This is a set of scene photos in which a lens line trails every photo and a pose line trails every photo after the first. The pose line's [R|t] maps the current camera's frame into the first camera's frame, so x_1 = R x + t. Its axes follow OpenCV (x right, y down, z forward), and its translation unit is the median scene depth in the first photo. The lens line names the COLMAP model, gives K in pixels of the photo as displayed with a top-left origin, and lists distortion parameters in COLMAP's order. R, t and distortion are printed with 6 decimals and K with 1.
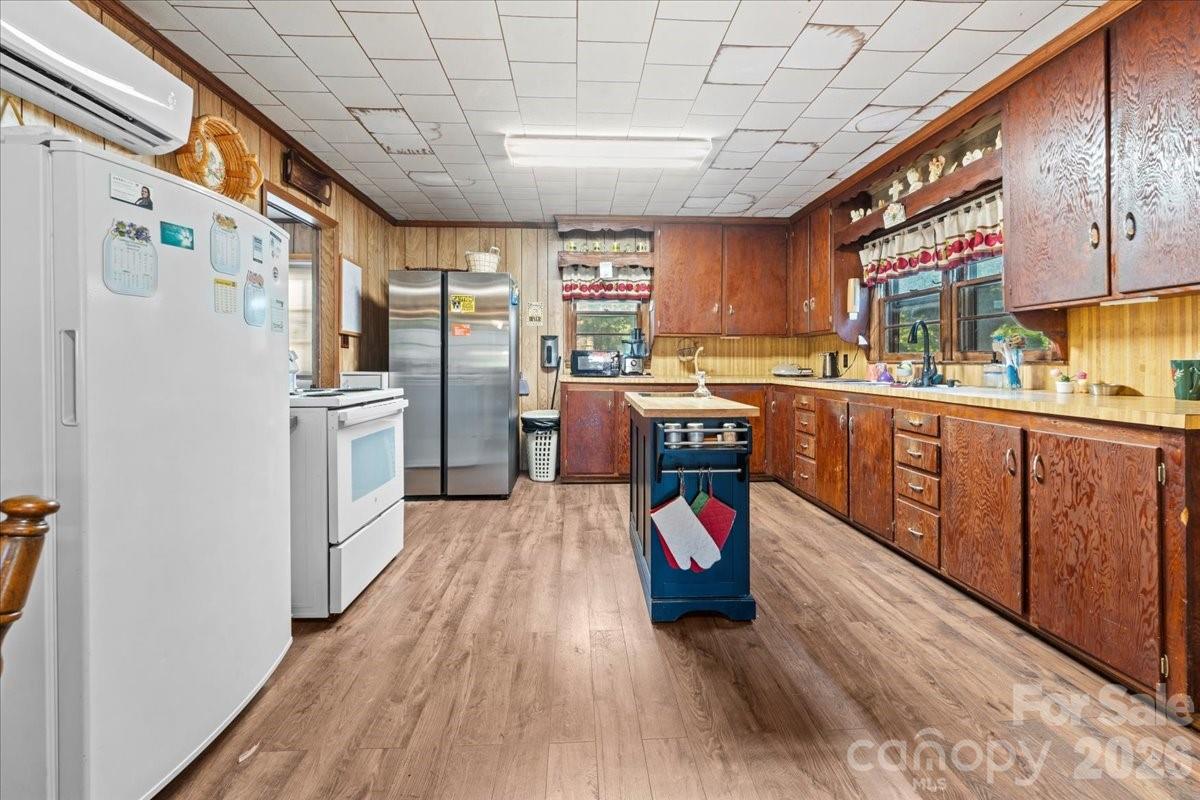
lens RADIAL K [[509.5, 0, 592.9], [0, 509.5, 362.4], [0, 0, 1]] dist [0.003205, -0.007846]
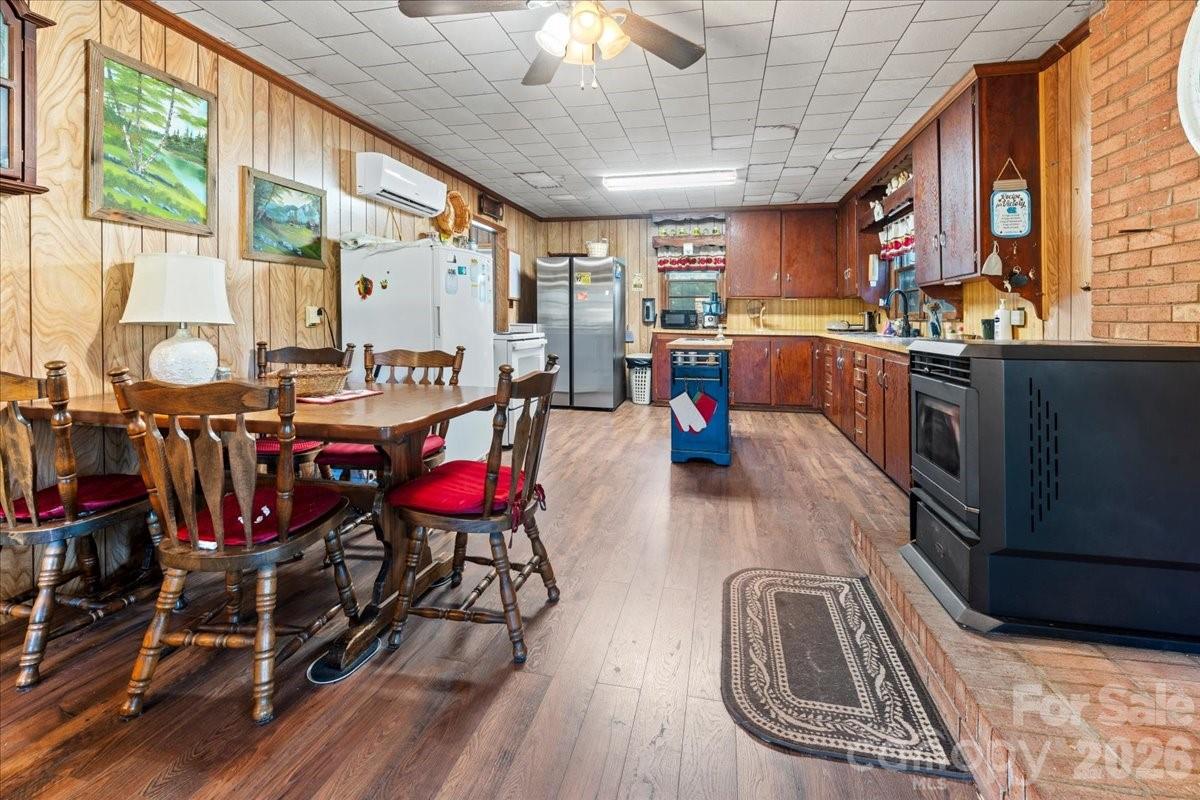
lens RADIAL K [[509.5, 0, 592.9], [0, 509.5, 362.4], [0, 0, 1]] dist [0.003205, -0.007846]
pose [[0.962309, 0.029508, -0.270353, 0.181553], [-0.005856, 0.996114, 0.087878, -0.001509], [0.271895, -0.082983, 0.958742, -0.440160]]
